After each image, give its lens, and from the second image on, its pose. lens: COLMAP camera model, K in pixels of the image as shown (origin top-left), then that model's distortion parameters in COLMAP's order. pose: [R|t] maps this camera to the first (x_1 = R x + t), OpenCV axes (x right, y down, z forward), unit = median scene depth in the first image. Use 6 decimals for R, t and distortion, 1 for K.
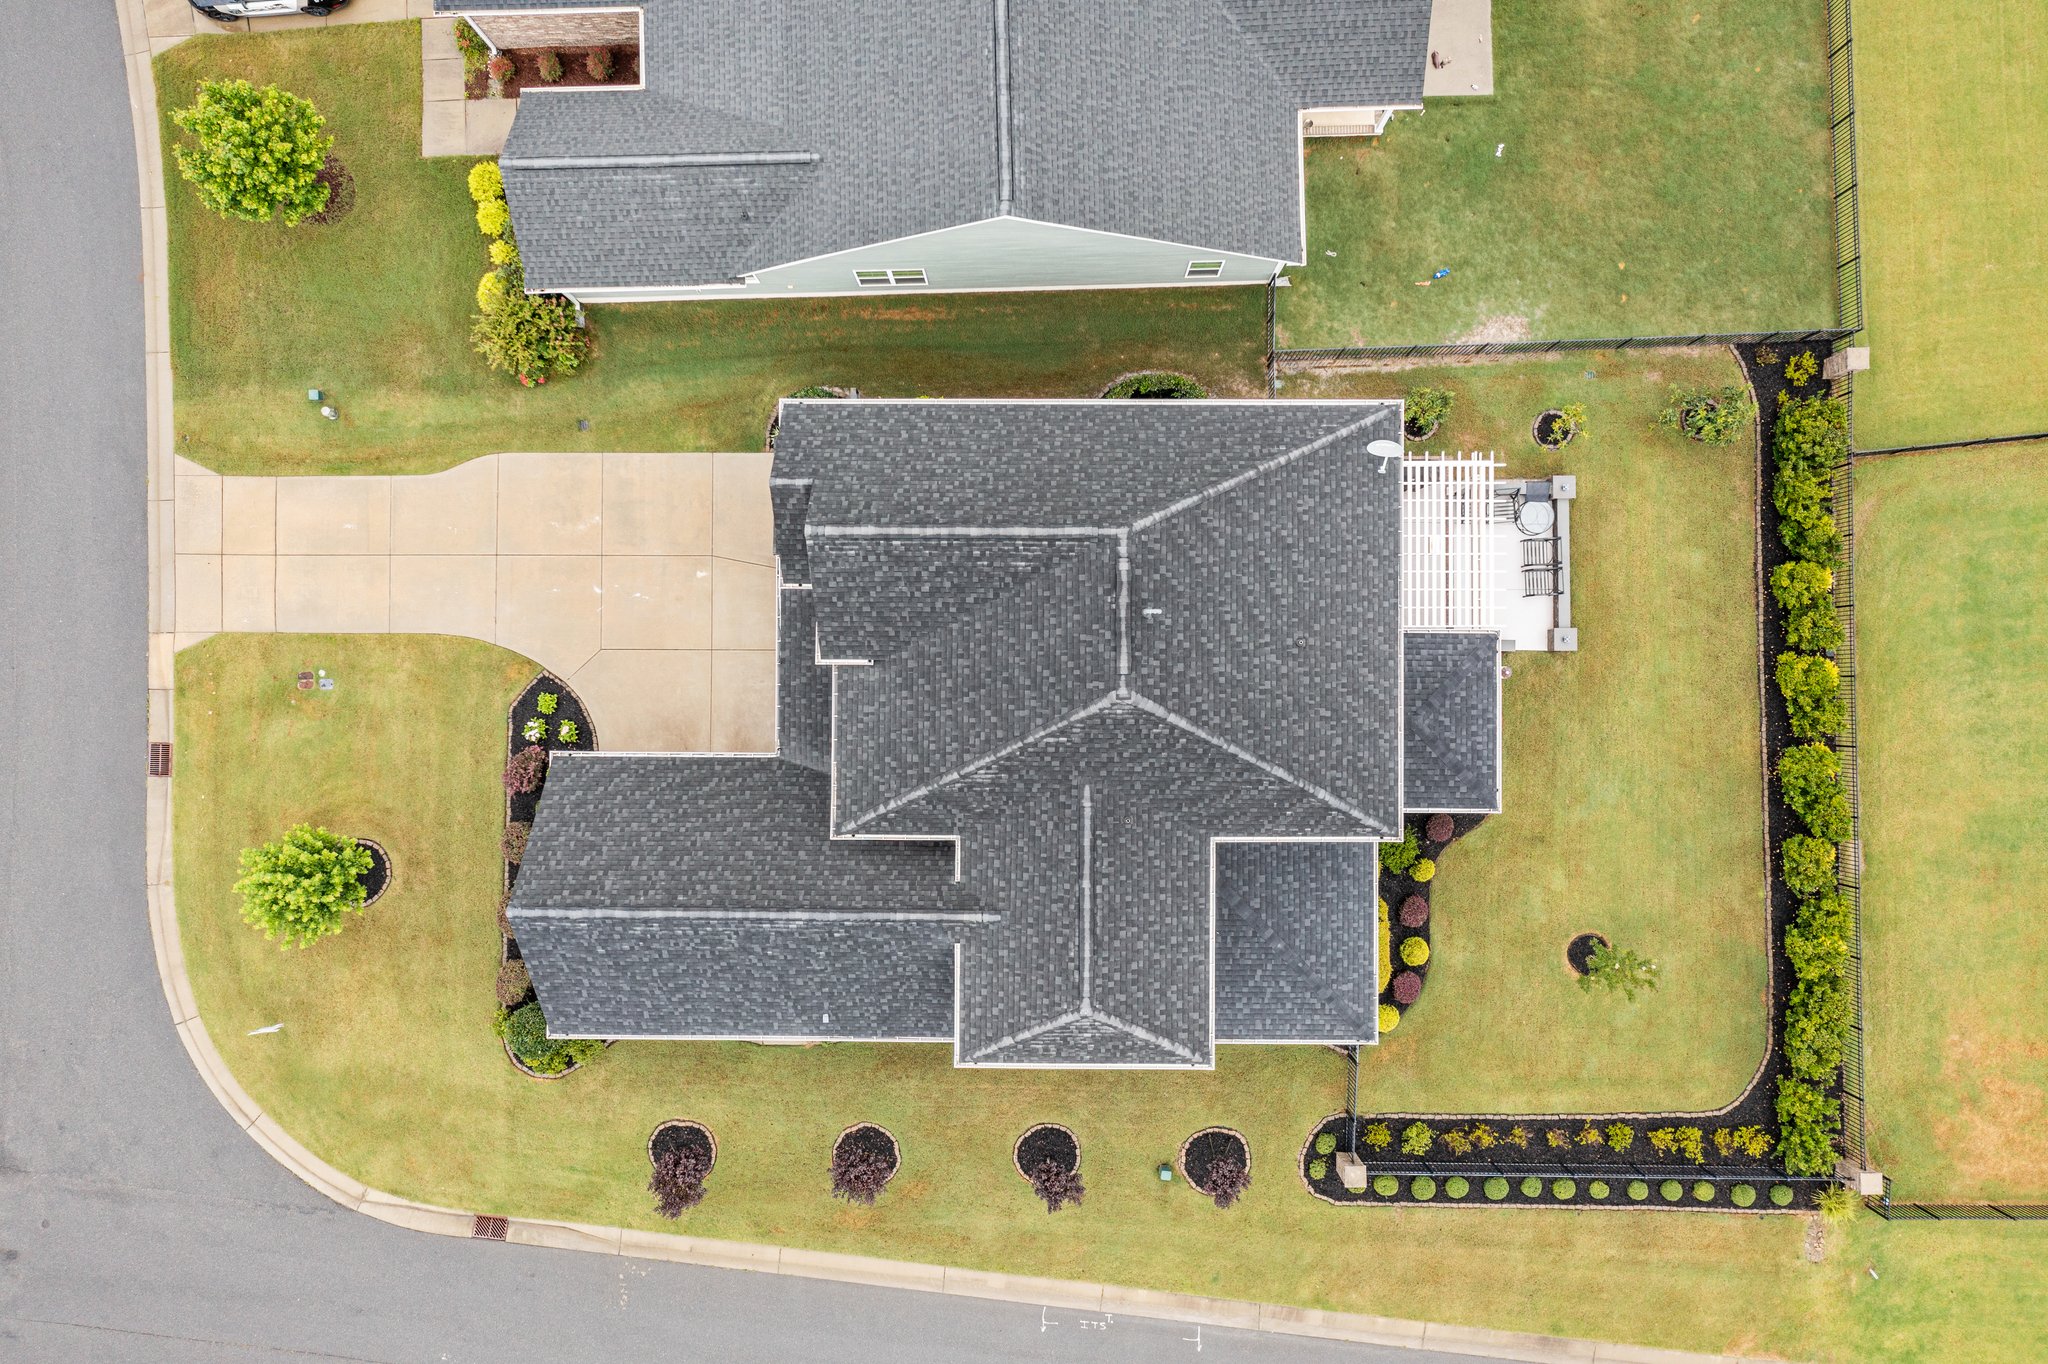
lens RADIAL K [[1615.0, 0, 1024.0], [0, 1615.0, 682.0], [0, 0, 1]] dist [0.004057, 0.005035]
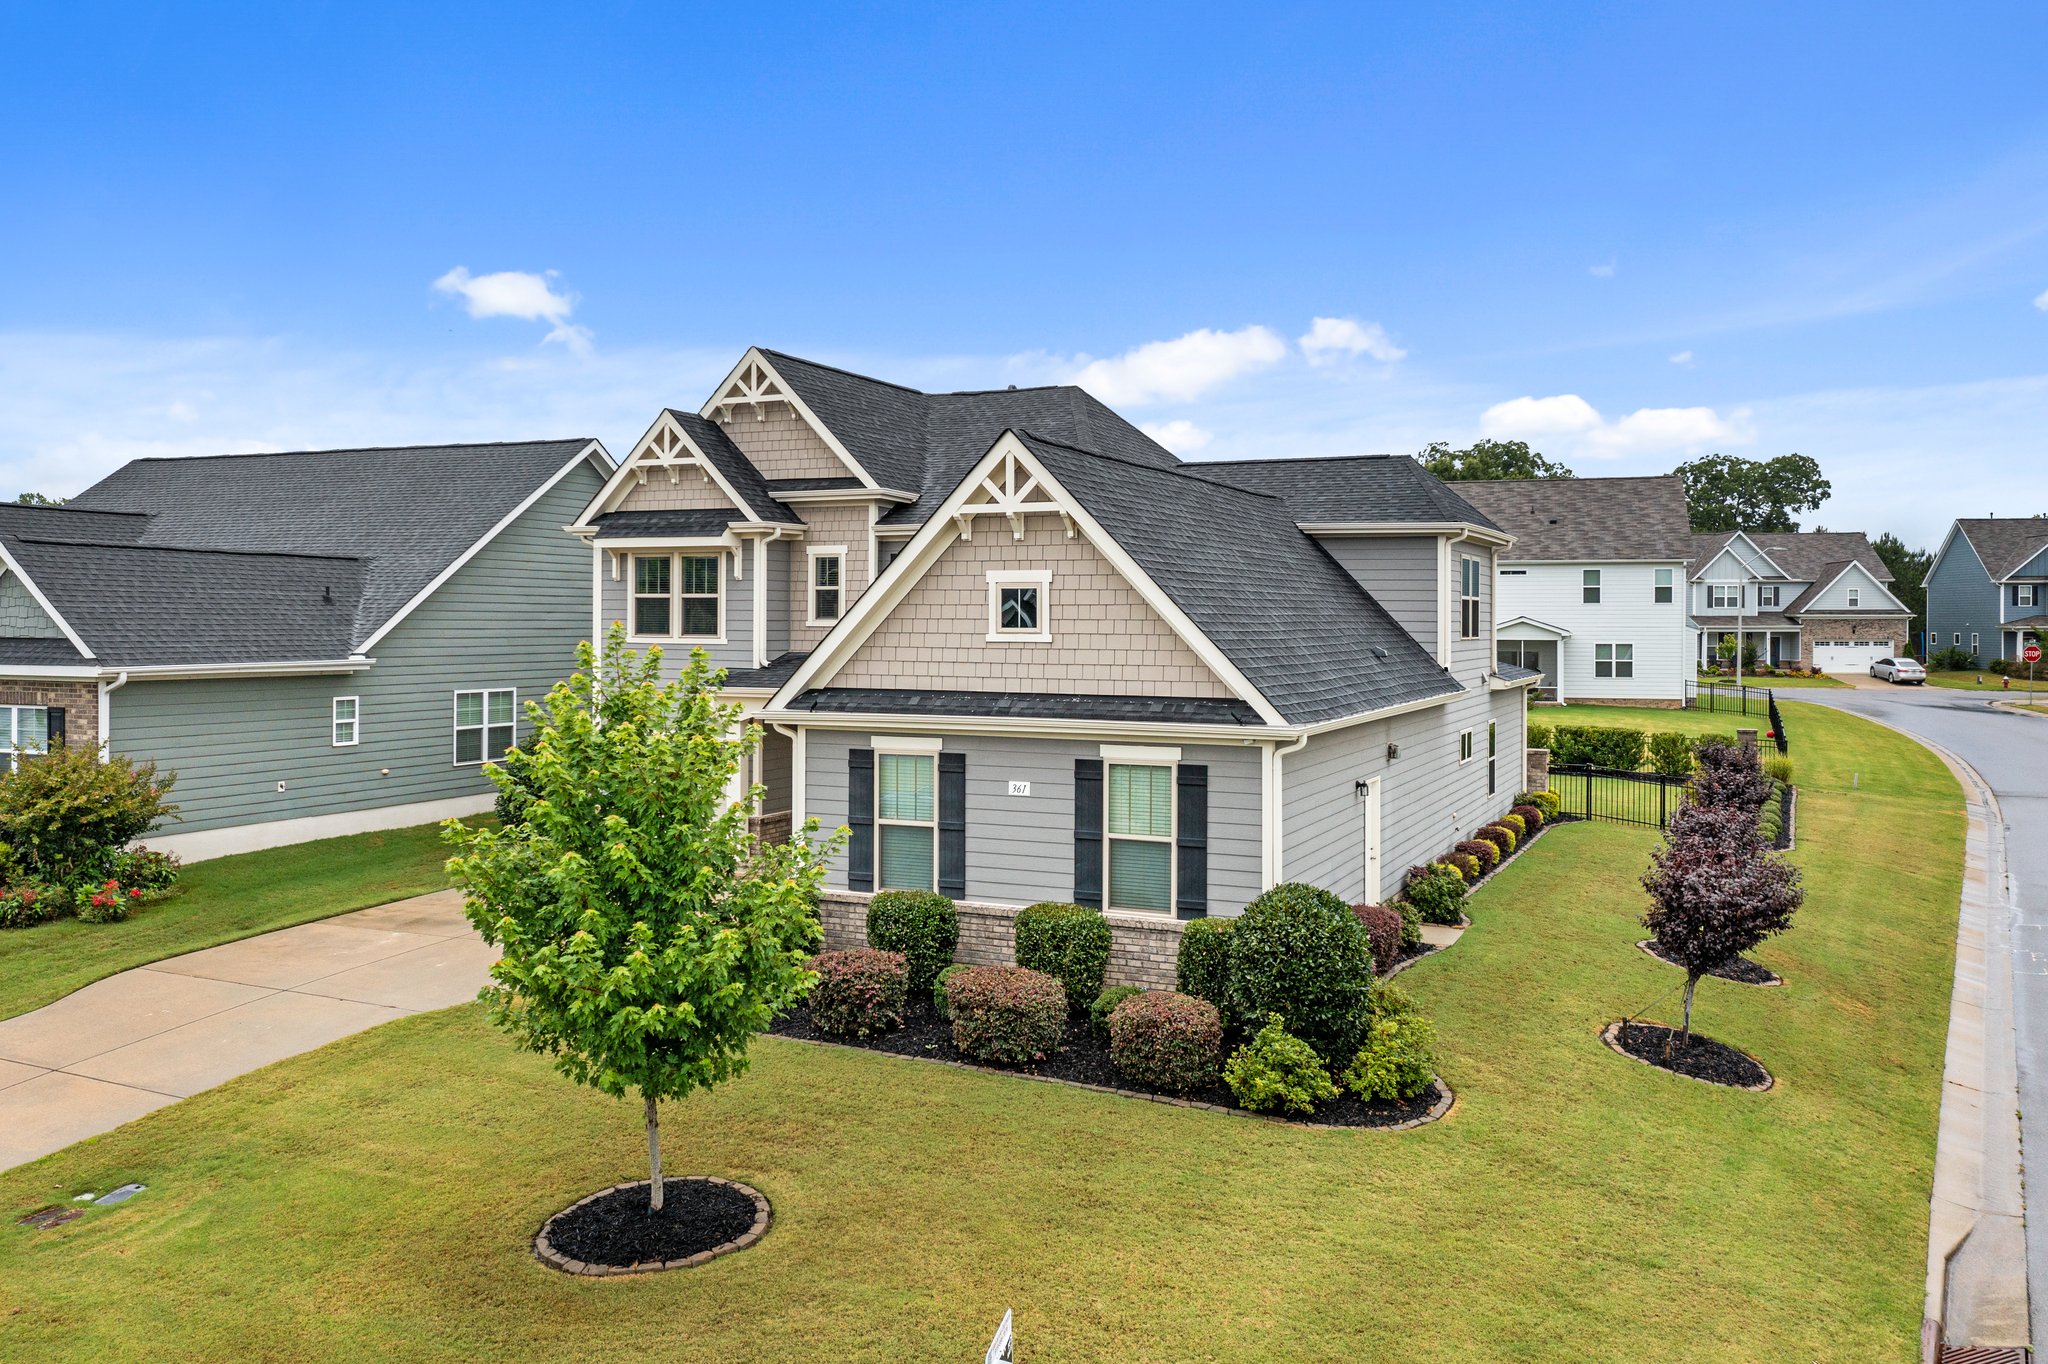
lens RADIAL K [[1634.5, 0, 1026.8], [0, 1634.5, 633.6], [0, 0, 1]] dist [0.002462, -0.001090]
pose [[0.411081, 0.009160, 0.911553, -0.659996], [0.911365, 0.018531, -0.411182, 0.303027], [-0.020659, 0.999786, -0.000730, 0.883659]]
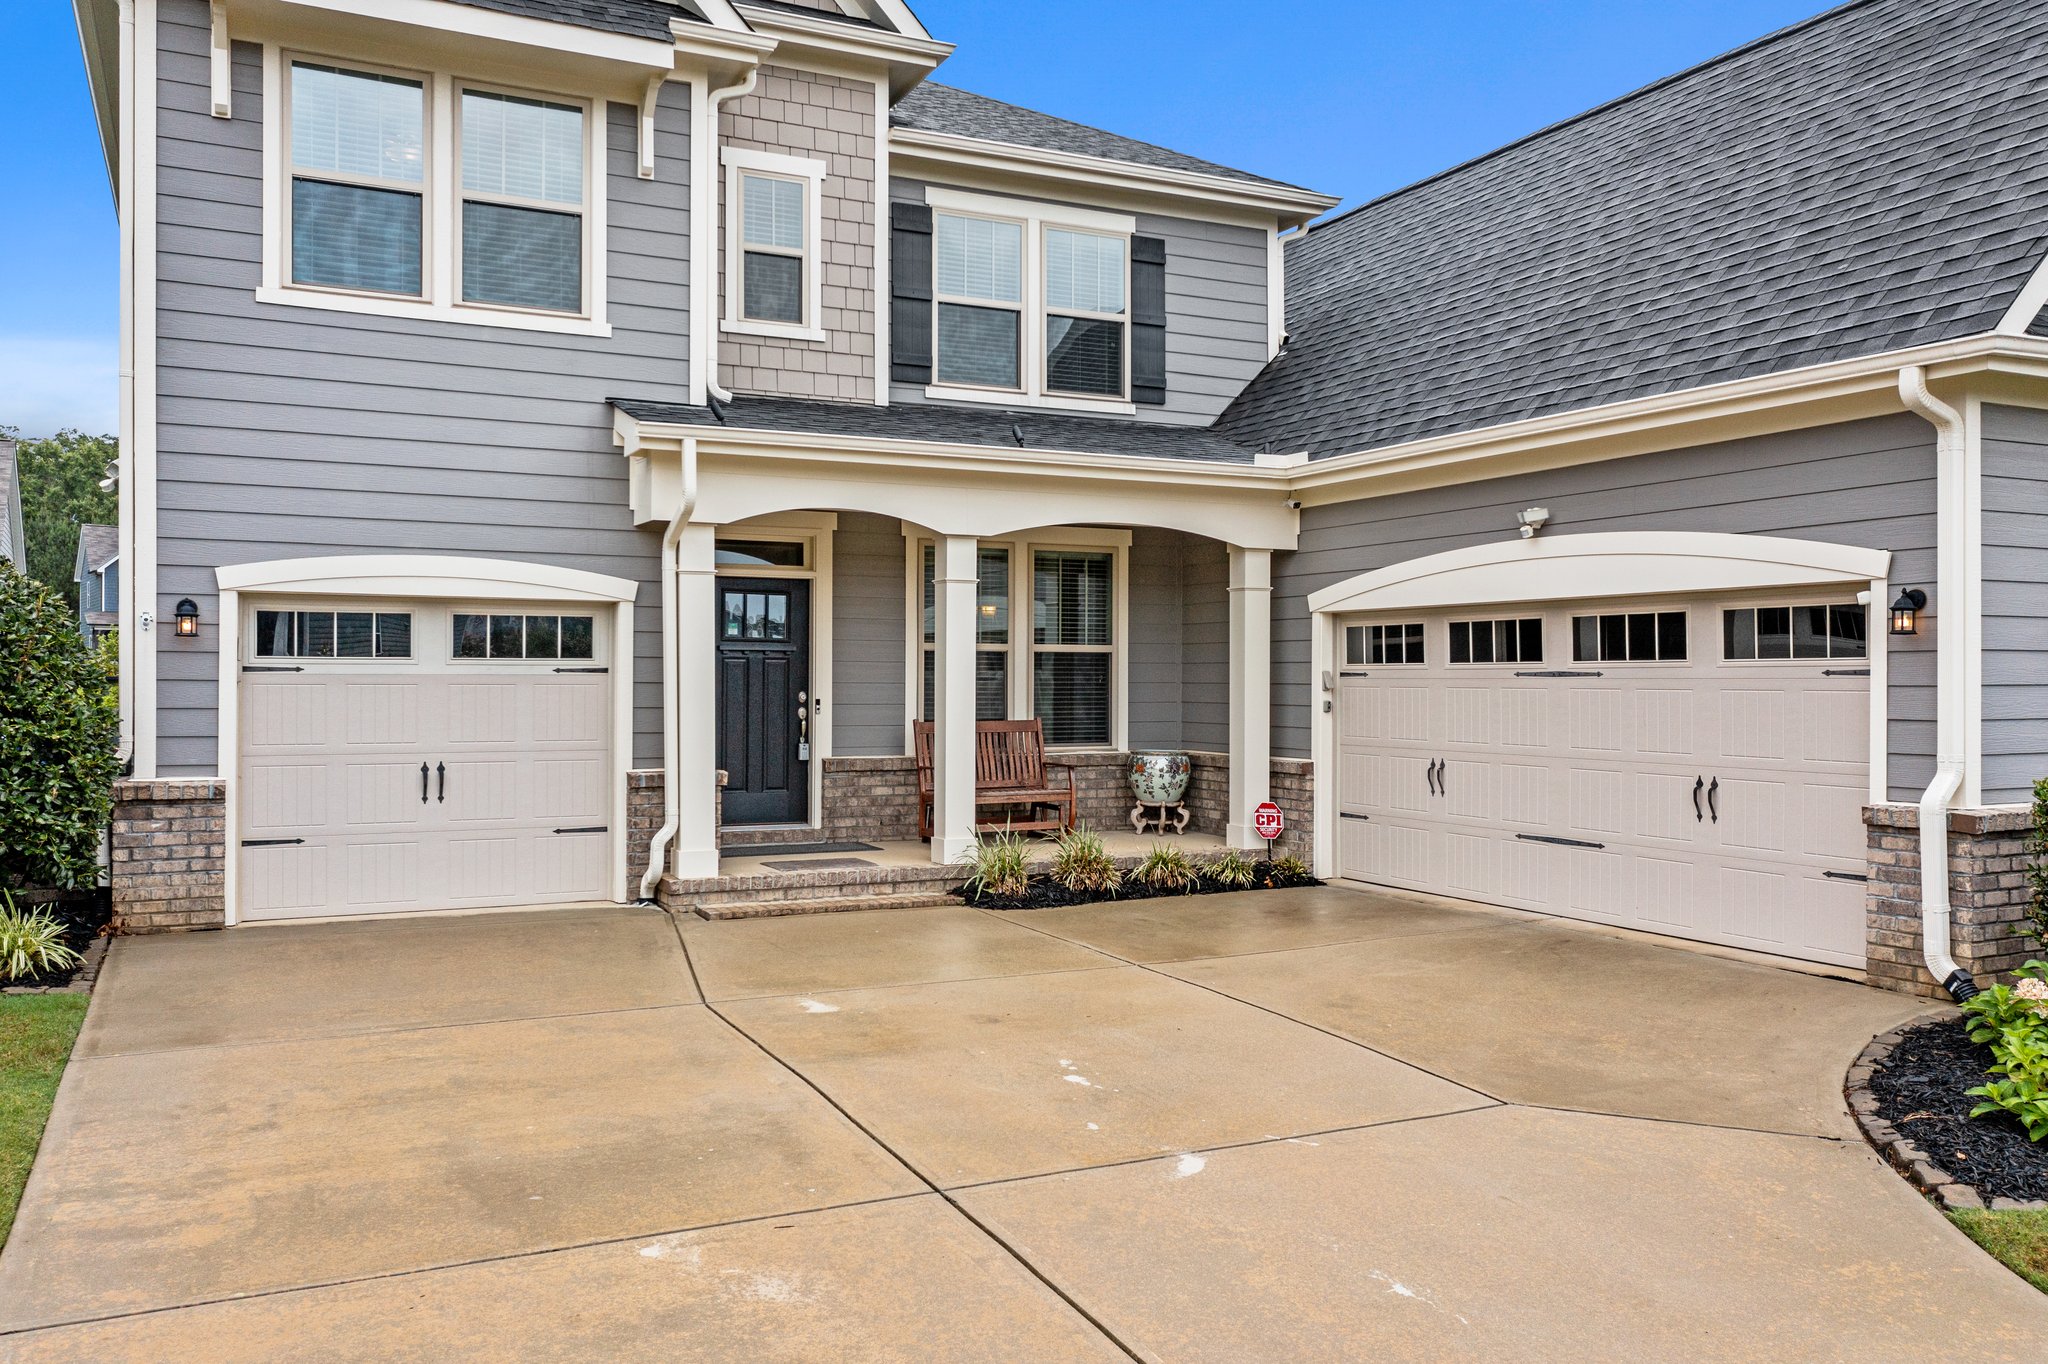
lens RADIAL K [[1620.4, 0, 1023.6], [0, 1620.4, 684.4], [0, 0, 1]] dist [0.005052, 0.002710]
pose [[-0.450319, 0.010881, 0.892802, -0.371407], [0.892849, 0.011935, 0.450197, -0.128063], [-0.005757, 0.999870, -0.015089, 0.947498]]
